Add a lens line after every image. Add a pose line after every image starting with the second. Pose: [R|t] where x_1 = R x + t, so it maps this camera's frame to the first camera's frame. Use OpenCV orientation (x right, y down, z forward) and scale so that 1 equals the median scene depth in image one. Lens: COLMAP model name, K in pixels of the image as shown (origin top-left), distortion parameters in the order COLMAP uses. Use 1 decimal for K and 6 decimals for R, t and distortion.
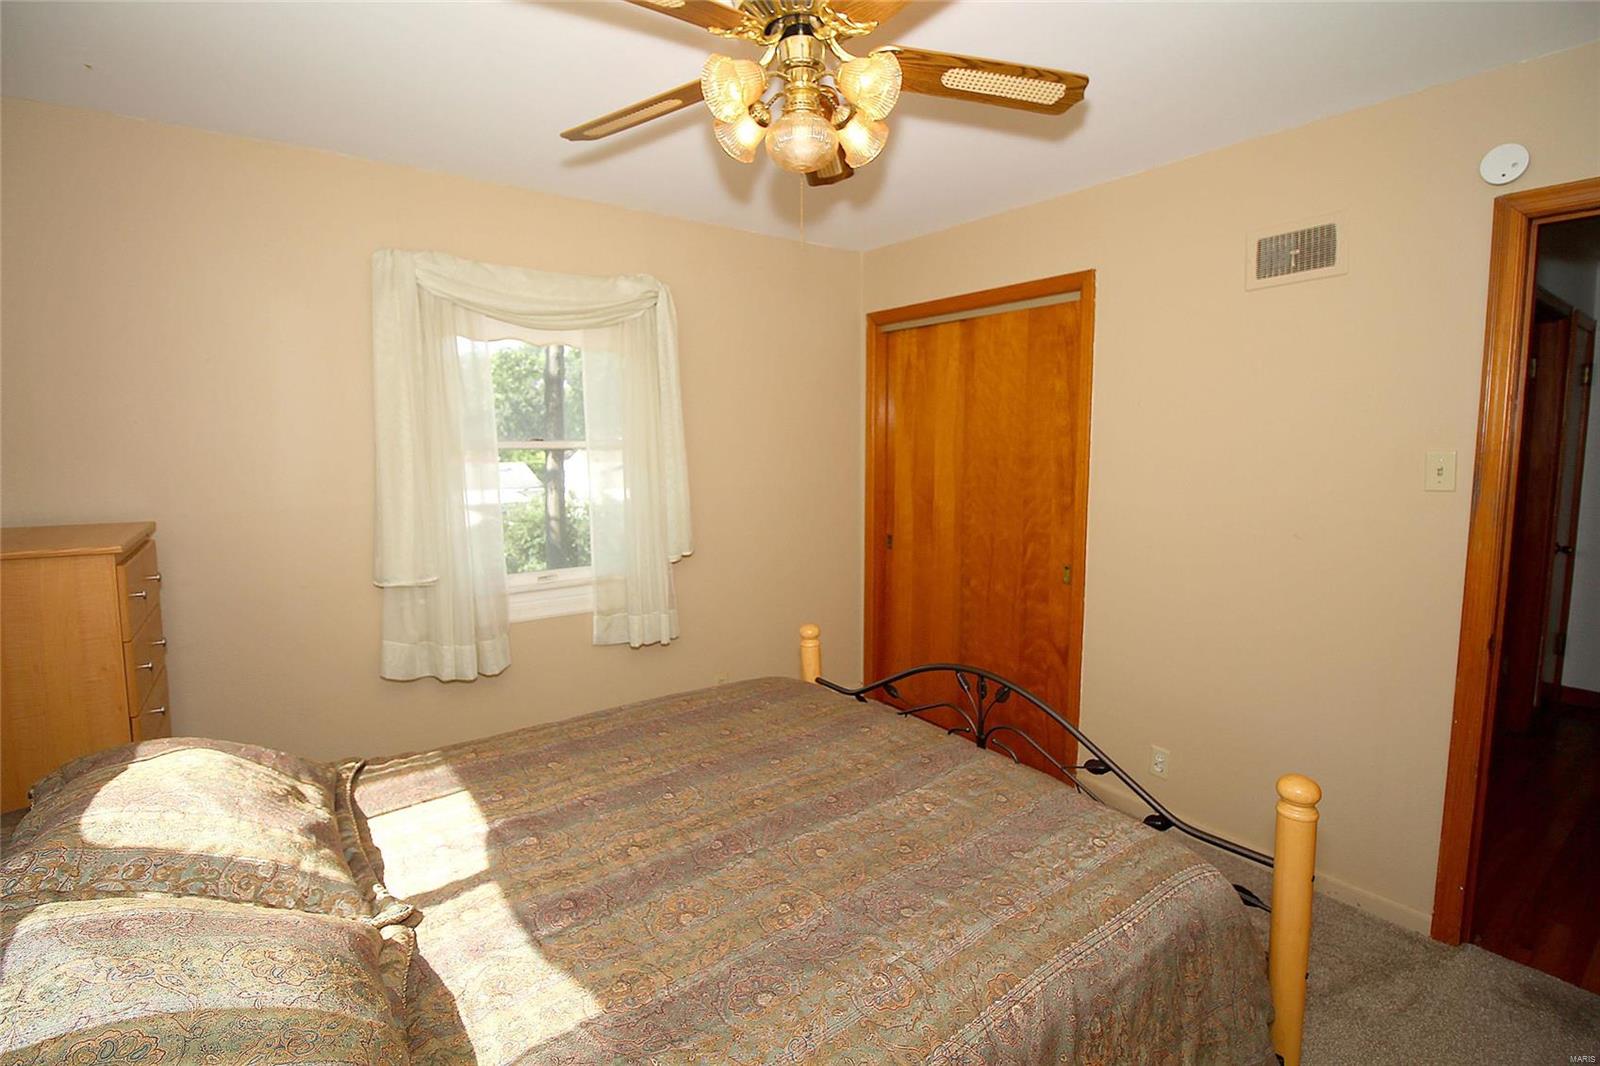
lens RADIAL K [[767.0, 0, 807.3], [0, 767.0, 505.0], [0, 0, 1]] dist [0.001973, -0.010468]
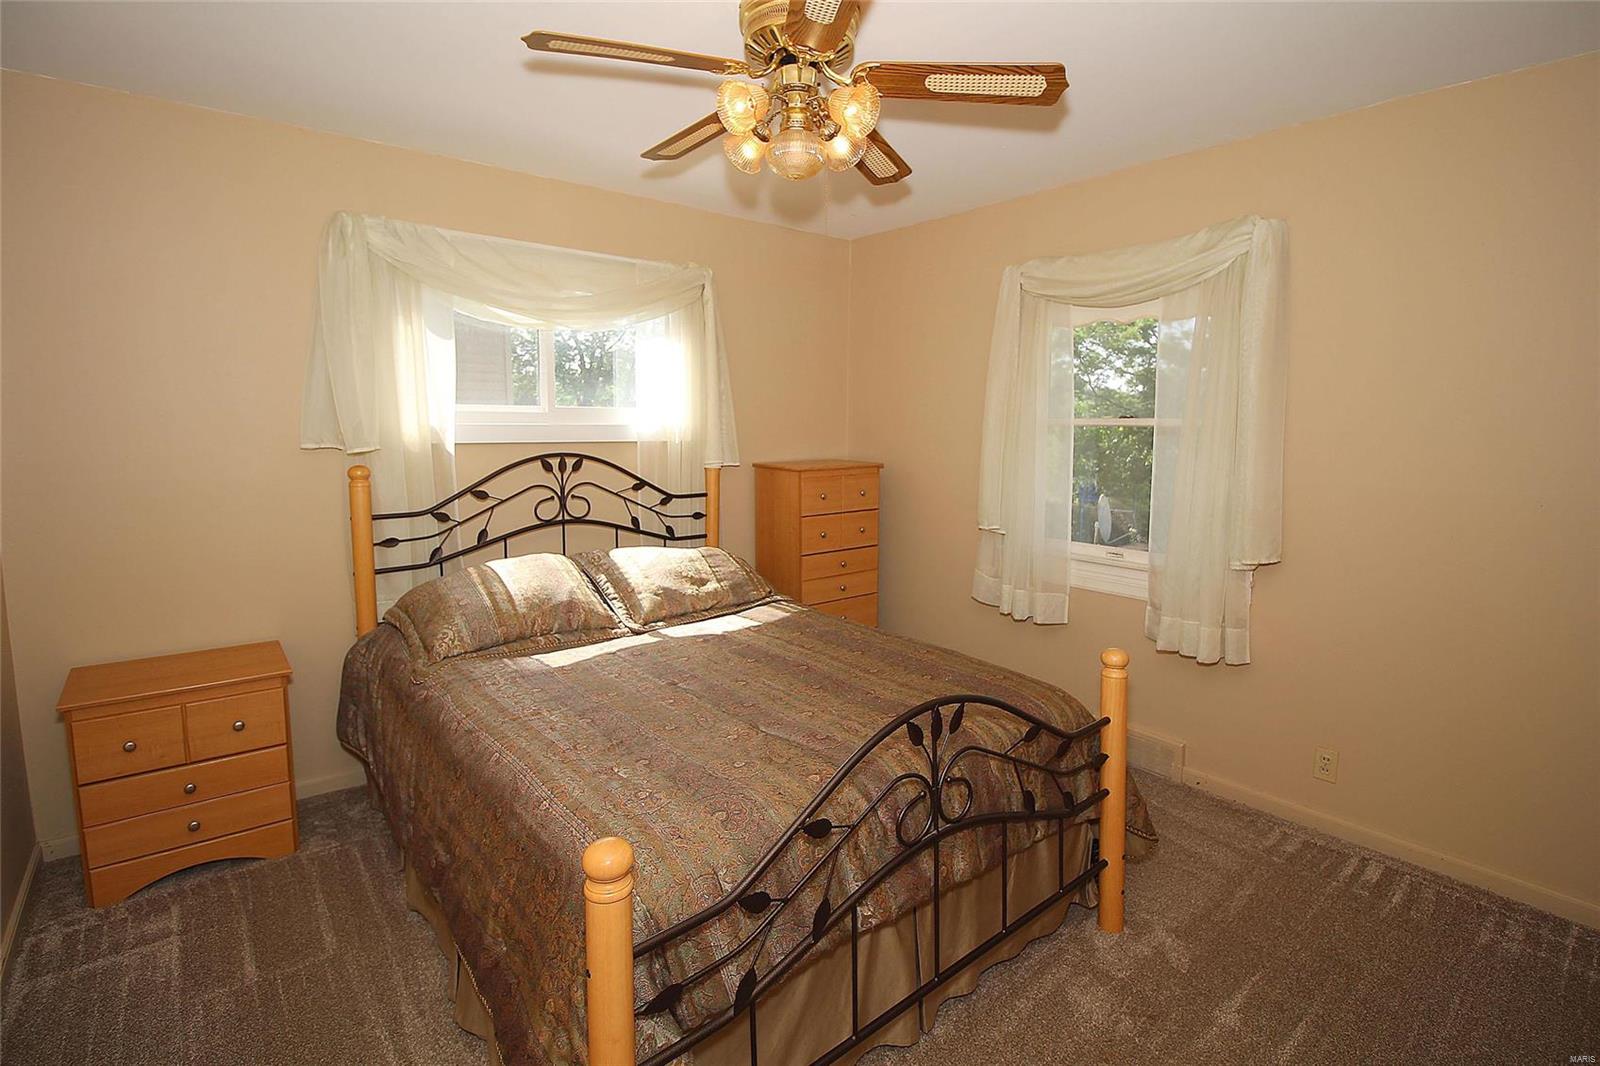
lens RADIAL K [[767.0, 0, 807.3], [0, 767.0, 505.0], [0, 0, 1]] dist [0.001973, -0.010468]
pose [[0.029028, 0.112924, -0.993180, 1.010014], [-0.089716, 0.989882, 0.109927, -0.071152], [0.995544, 0.085913, 0.038865, 0.828144]]
